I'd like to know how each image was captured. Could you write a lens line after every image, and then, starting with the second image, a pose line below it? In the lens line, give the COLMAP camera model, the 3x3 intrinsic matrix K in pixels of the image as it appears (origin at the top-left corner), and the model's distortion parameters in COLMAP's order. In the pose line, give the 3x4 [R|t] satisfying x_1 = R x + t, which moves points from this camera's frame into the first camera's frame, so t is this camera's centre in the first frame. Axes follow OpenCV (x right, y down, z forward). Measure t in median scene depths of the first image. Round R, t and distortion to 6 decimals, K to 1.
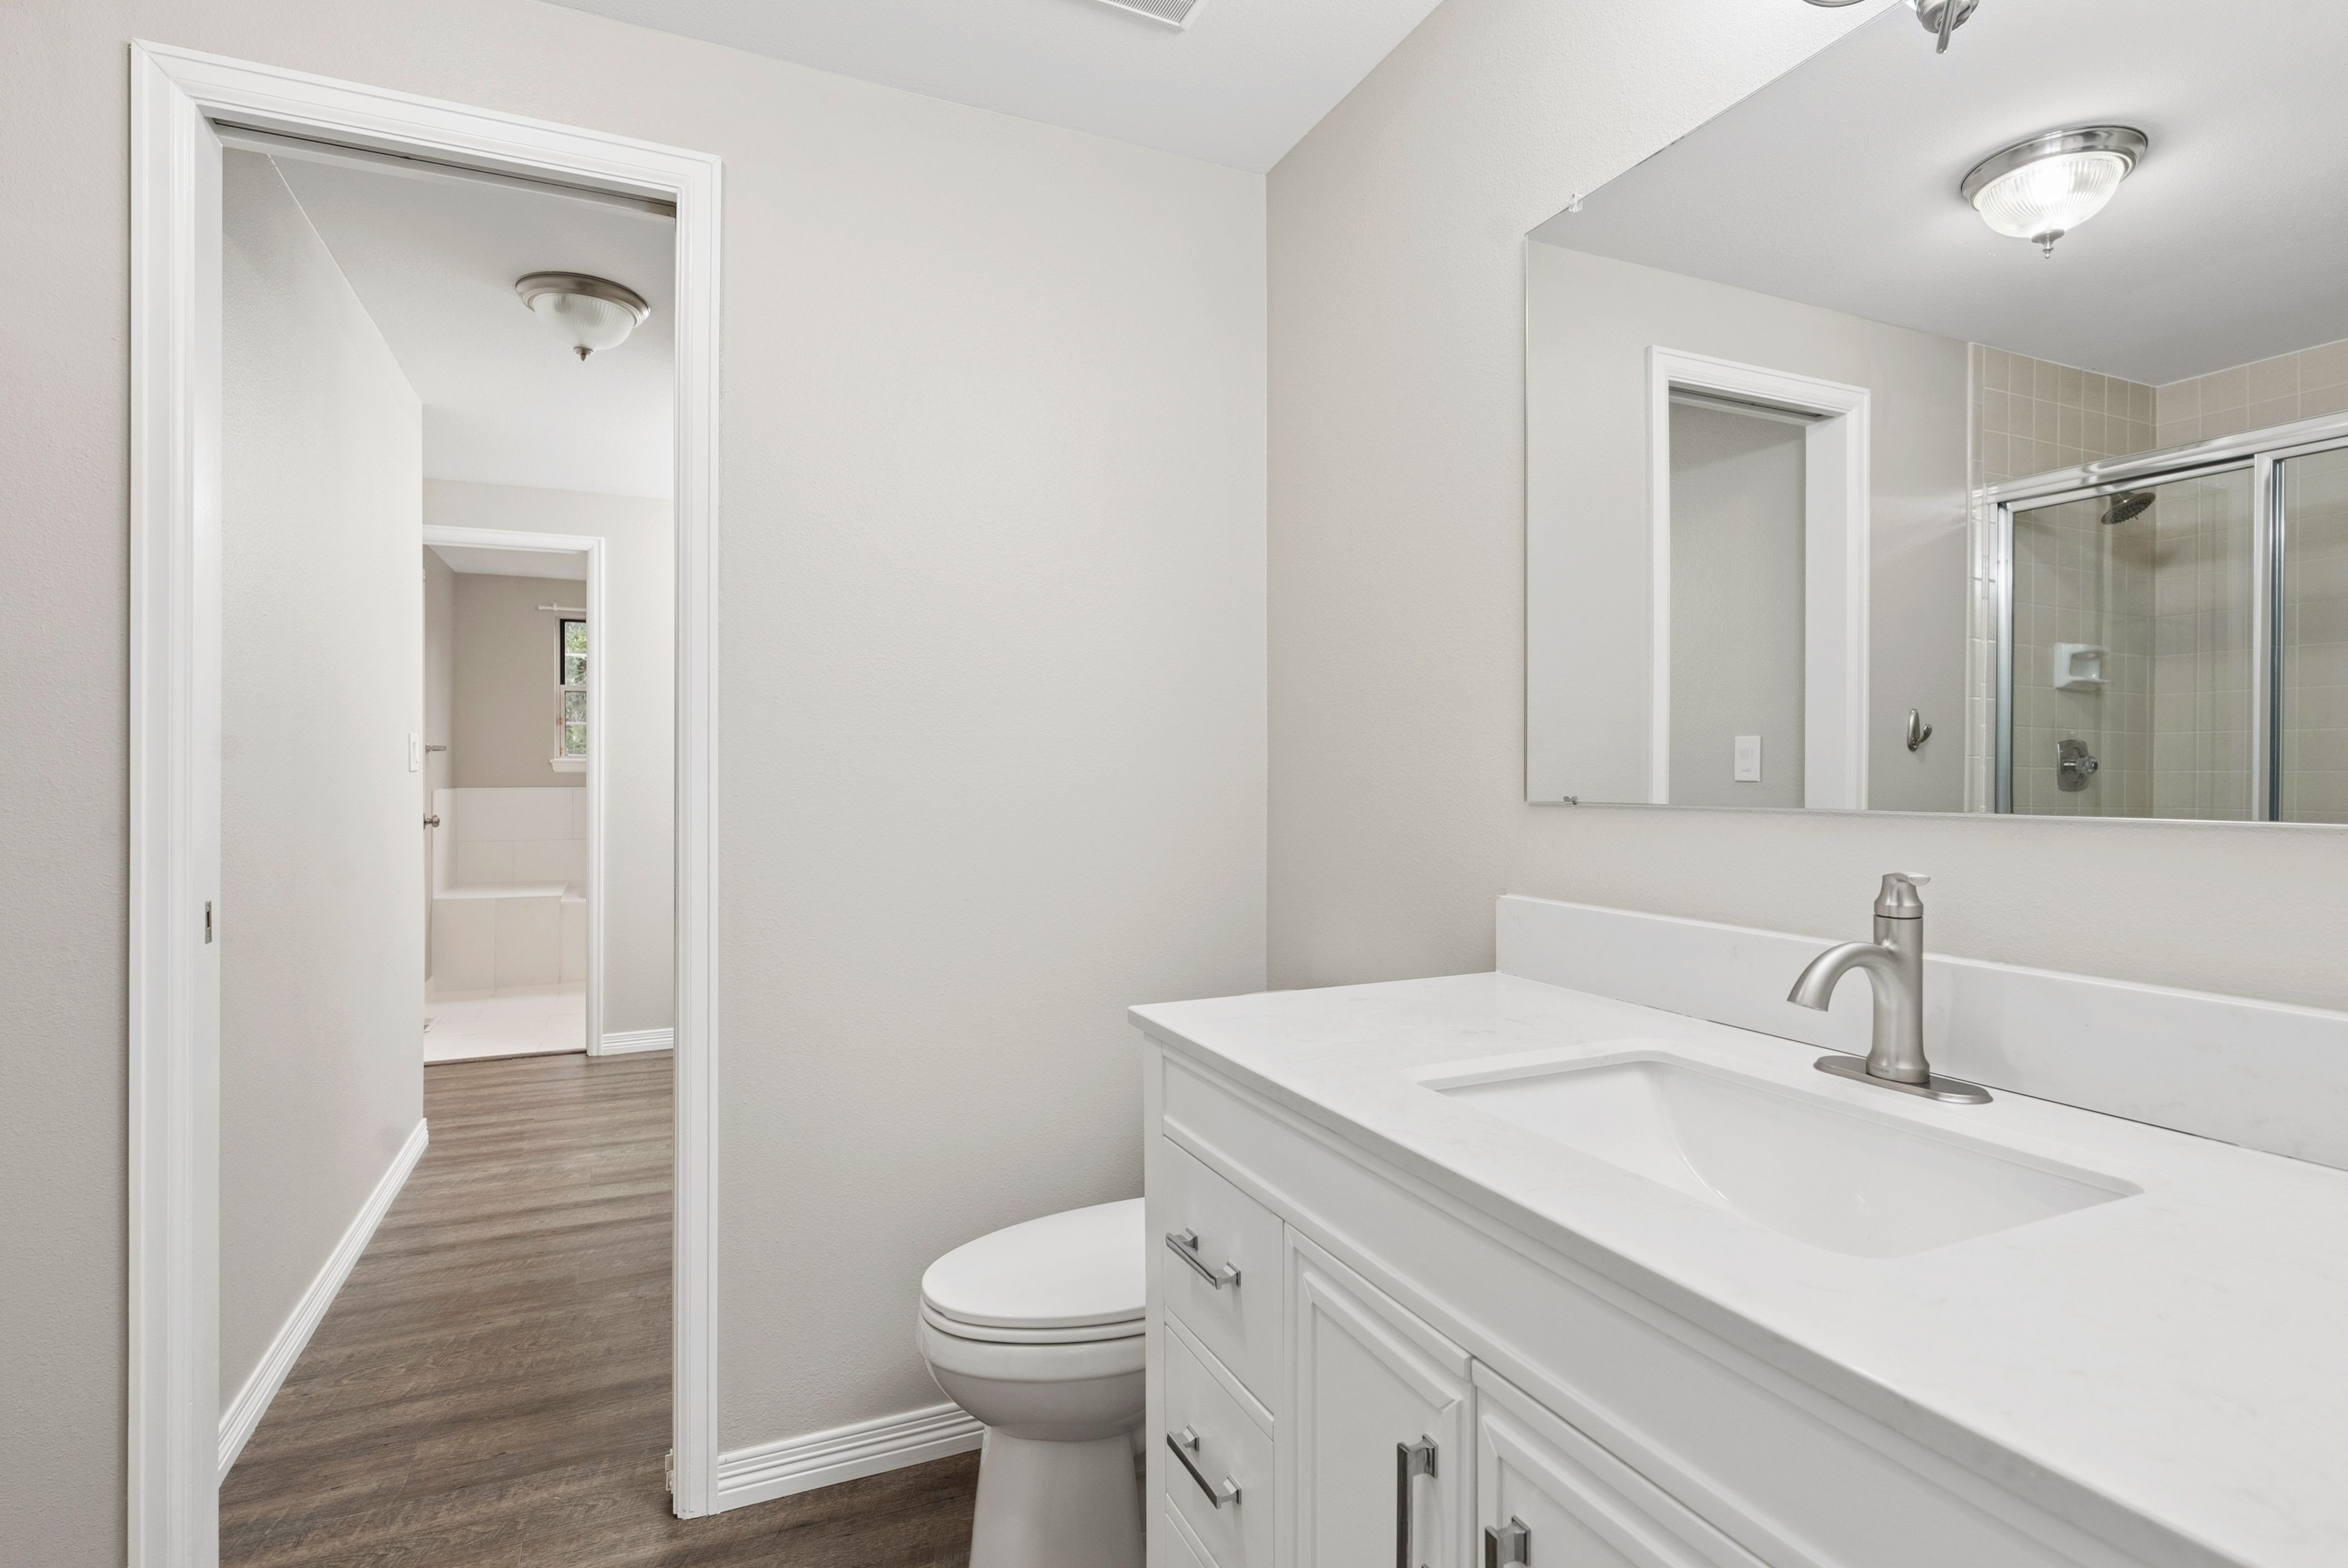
lens RADIAL K [[1182.0, 0, 1170.6], [0, 1182.0, 771.2], [0, 0, 1]] dist [0.006552, -0.003350]
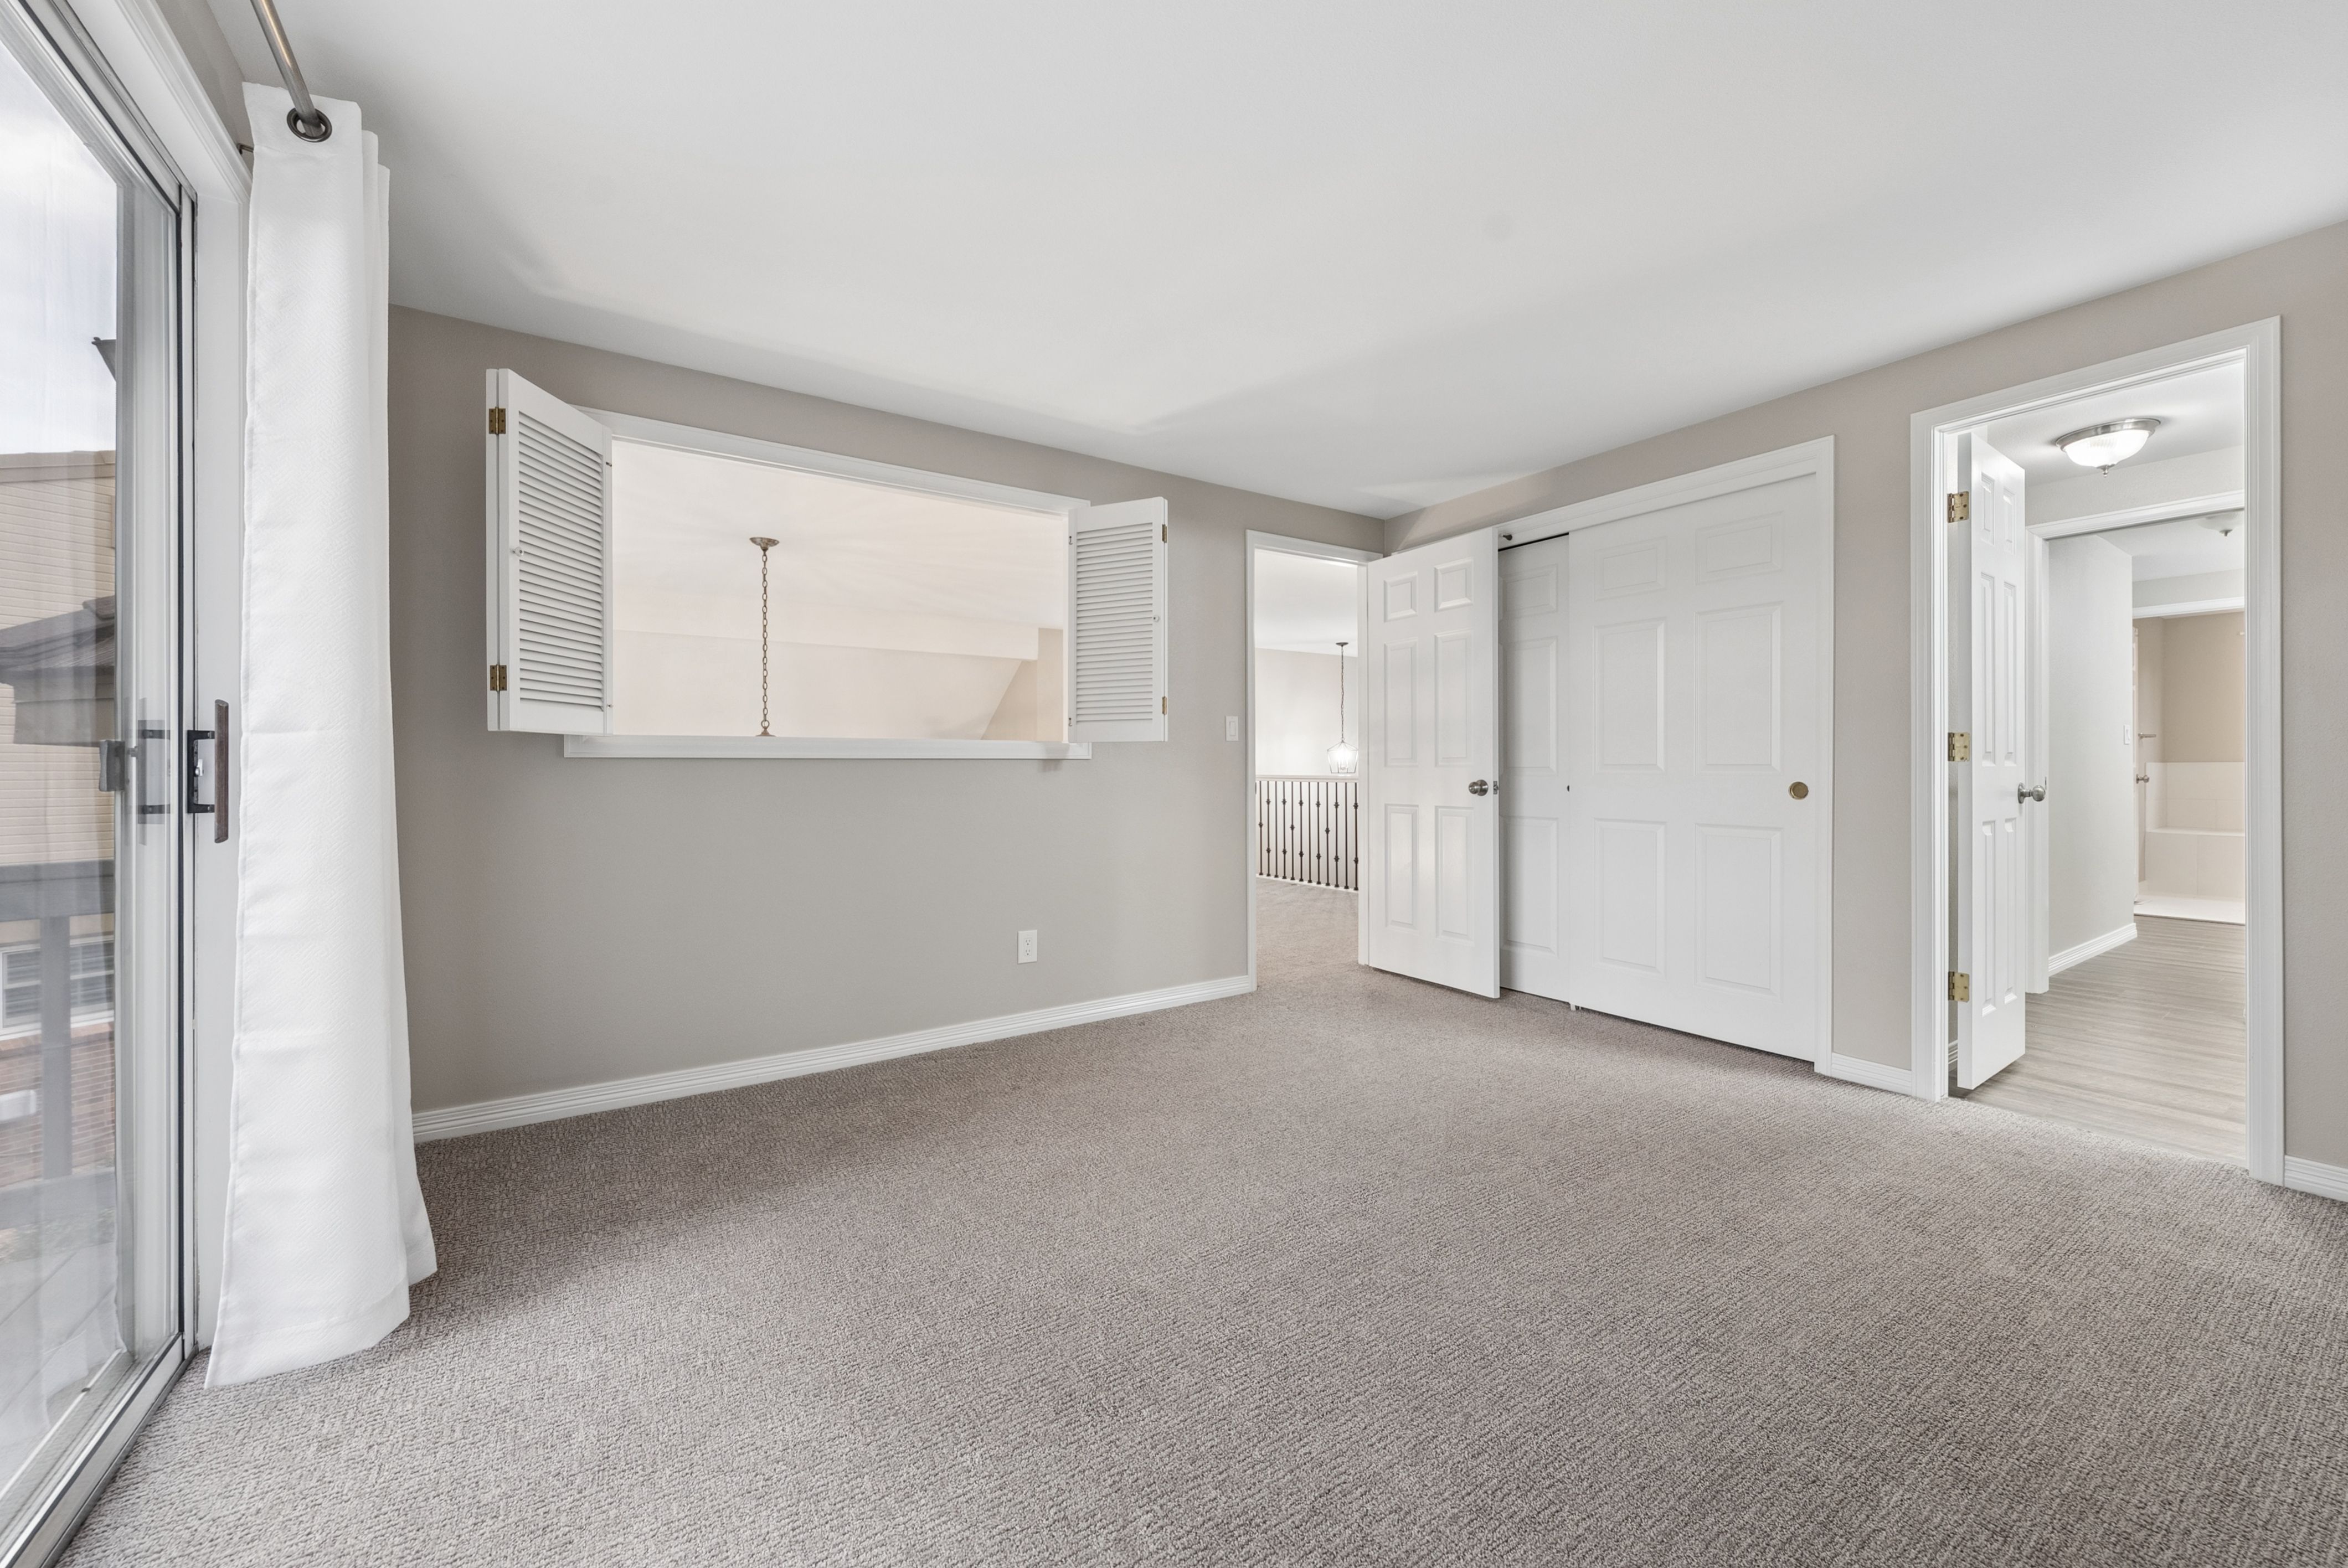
lens RADIAL K [[877.5, 0, 1171.4], [0, 877.5, 770.1], [0, 0, 1]] dist [-0.000415, -0.000230]
pose [[0.167631, -0.003530, -0.985843, 0.418862], [0.007605, 0.999968, -0.002288, 0.026110], [0.985820, -0.007113, 0.167653, -0.636405]]
